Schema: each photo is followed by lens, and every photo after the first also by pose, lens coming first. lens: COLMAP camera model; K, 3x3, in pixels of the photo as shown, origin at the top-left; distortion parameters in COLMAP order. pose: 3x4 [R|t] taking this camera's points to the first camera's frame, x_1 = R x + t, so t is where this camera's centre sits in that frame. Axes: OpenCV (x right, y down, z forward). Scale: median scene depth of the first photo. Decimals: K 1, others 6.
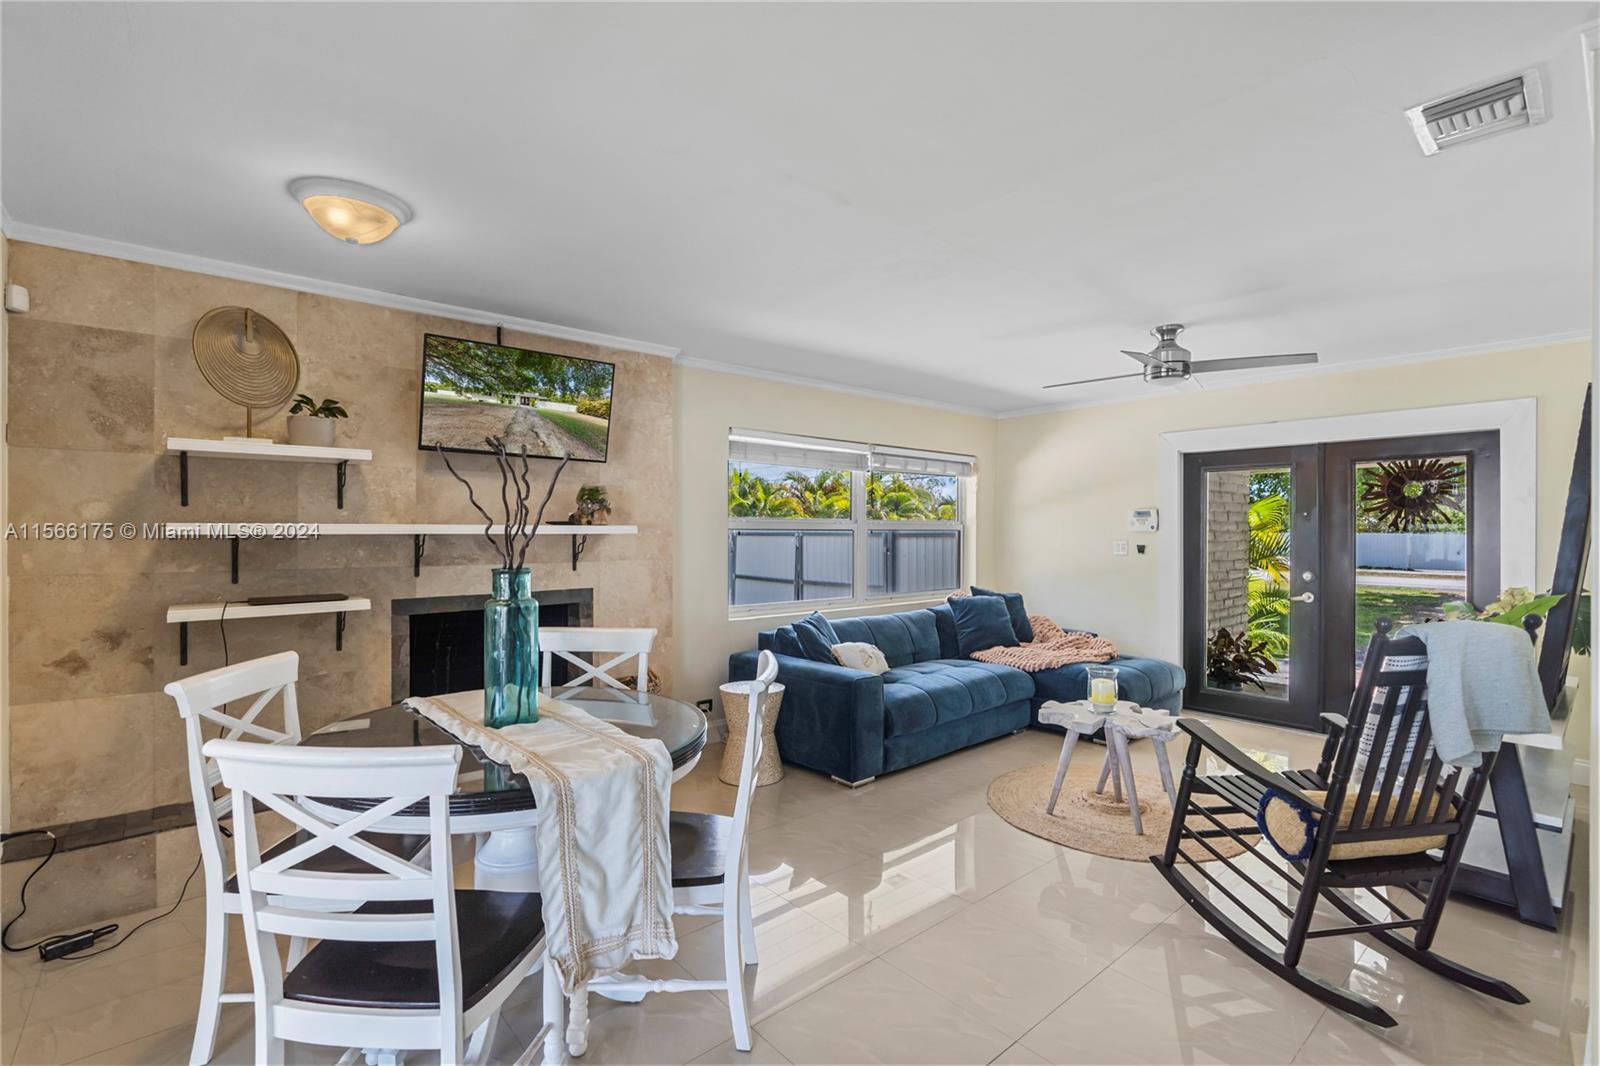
lens RADIAL K [[723.0, 0, 799.3], [0, 723.0, 535.2], [0, 0, 1]] dist [-0.012506, 0.004920]
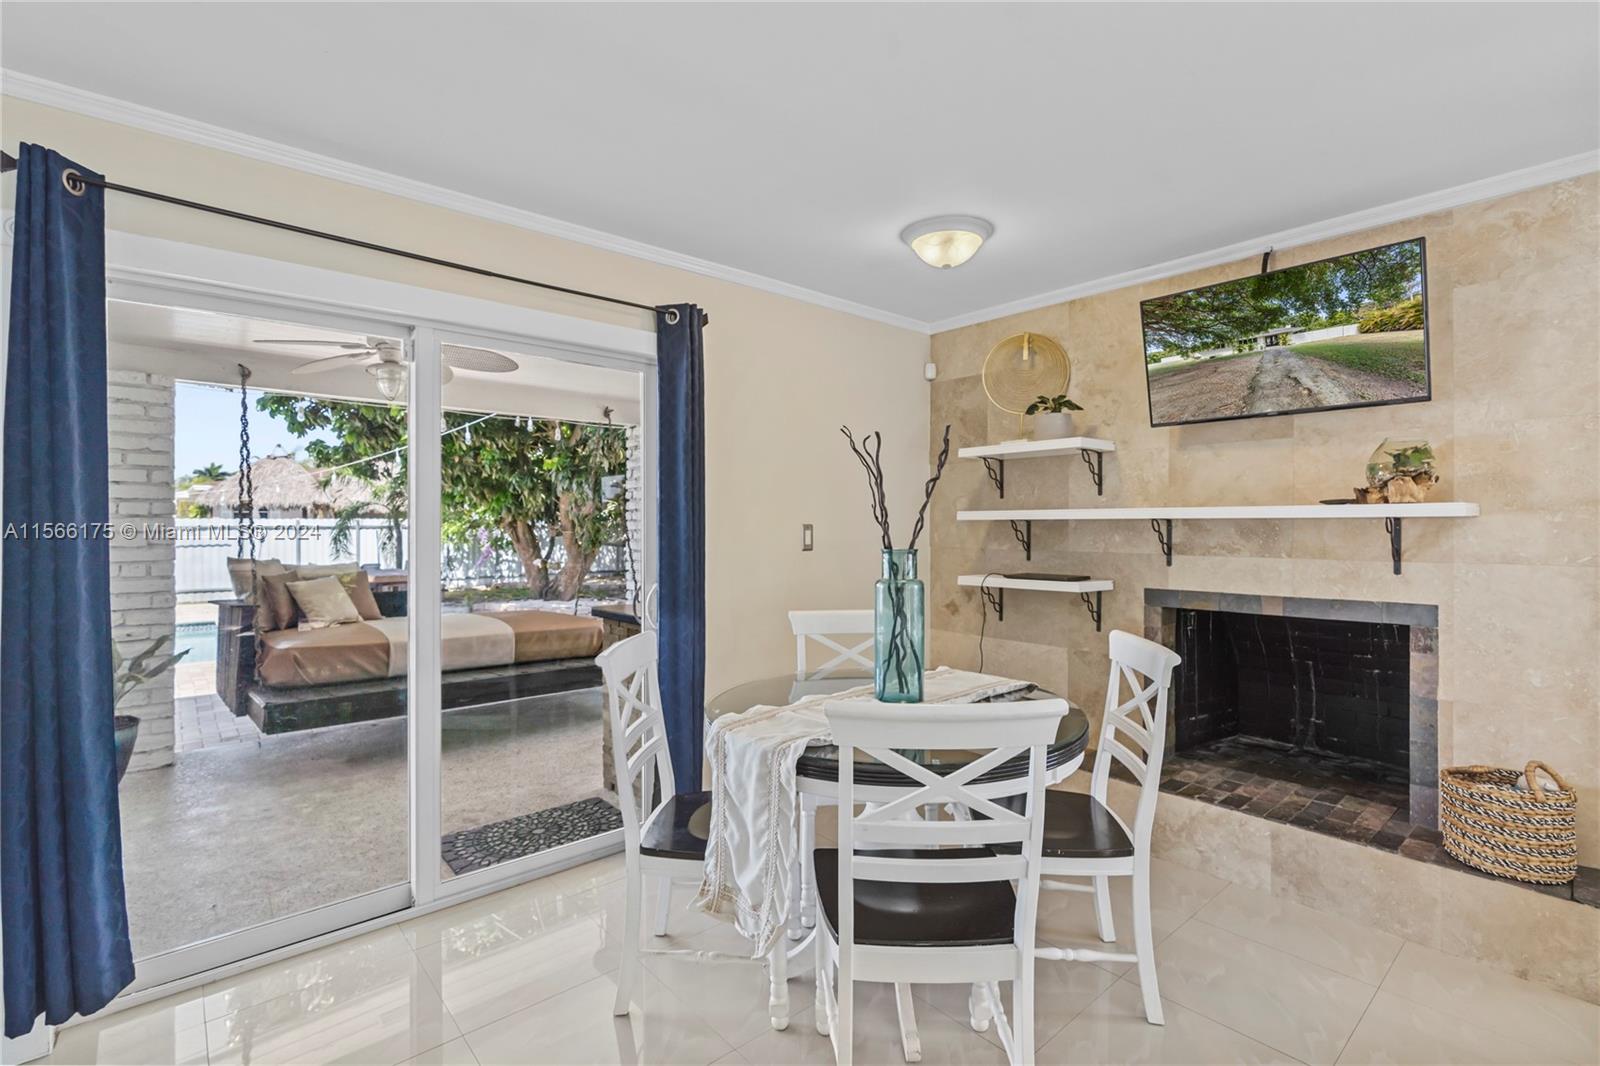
lens RADIAL K [[723.0, 0, 796.4], [0, 723.0, 523.0], [0, 0, 1]] dist [-0.012506, 0.004920]
pose [[0.007204, -0.004723, -0.999963, 0.132129], [-0.005421, 0.999974, -0.004762, 0.003551], [0.999959, 0.005455, 0.007178, 0.182095]]
